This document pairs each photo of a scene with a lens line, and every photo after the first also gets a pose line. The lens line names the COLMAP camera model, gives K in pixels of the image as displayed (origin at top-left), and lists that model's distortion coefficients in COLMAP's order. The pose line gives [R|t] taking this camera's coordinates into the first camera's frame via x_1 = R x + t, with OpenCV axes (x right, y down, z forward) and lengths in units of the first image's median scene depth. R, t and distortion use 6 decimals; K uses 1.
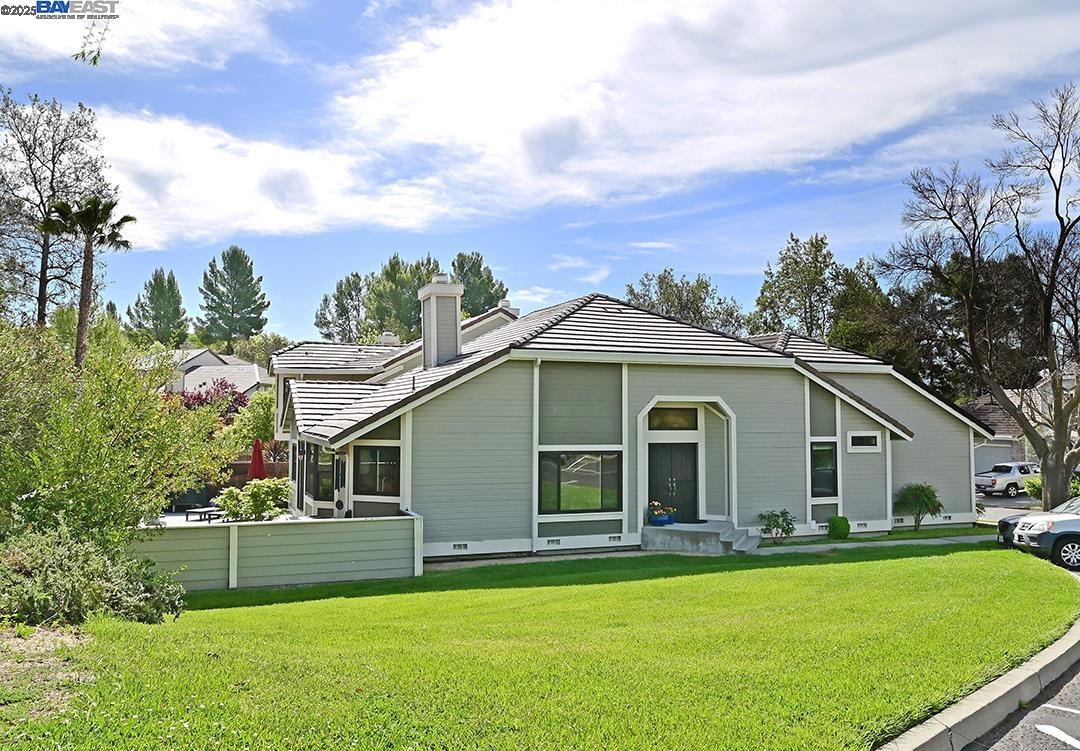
lens RADIAL K [[871.7, 0, 540.0], [0, 871.7, 375.5], [0, 0, 1]] dist [-0.007172, -0.005561]
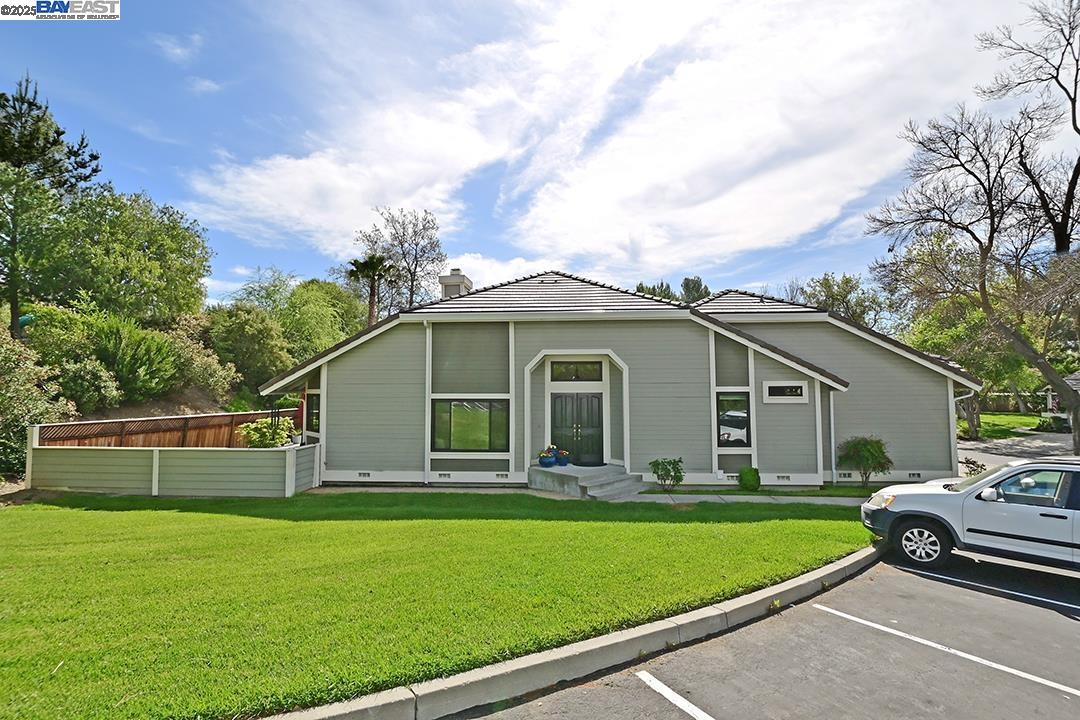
lens RADIAL K [[523.6, 0, 540.0], [0, 523.6, 360.0], [0, 0, 1]] dist [-0.000402, -0.007049]
pose [[0.903332, -0.030012, -0.427891, 0.405341], [0.027650, 0.999549, -0.011736, 0.042848], [0.428050, -0.001229, 0.903754, 0.382844]]
